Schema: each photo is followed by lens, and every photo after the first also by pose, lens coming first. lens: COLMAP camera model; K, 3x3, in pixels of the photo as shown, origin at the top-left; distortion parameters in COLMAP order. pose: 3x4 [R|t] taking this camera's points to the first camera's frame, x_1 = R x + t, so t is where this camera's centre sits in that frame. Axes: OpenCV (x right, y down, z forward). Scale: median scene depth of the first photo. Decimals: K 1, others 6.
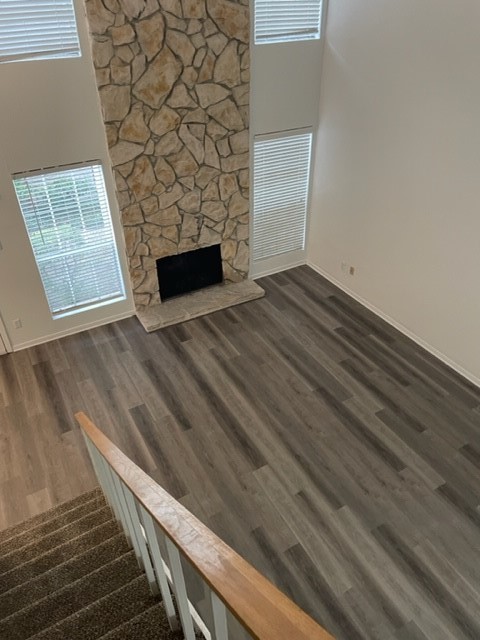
lens RADIAL K [[481.2, 0, 240.6], [0, 481.2, 318.0], [0, 0, 1]] dist [0.049303, -0.067271]
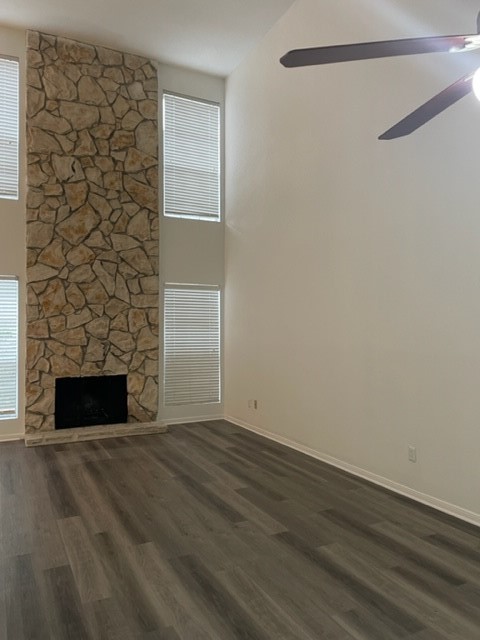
lens RADIAL K [[481.2, 0, 235.7], [0, 481.2, 300.1], [0, 0, 1]] dist [0.049303, -0.067271]
pose [[0.999075, 0.006925, -0.042435, 0.284406], [-0.030954, 0.800836, -0.598083, 0.399073], [0.029842, 0.598844, 0.800310, 0.099965]]
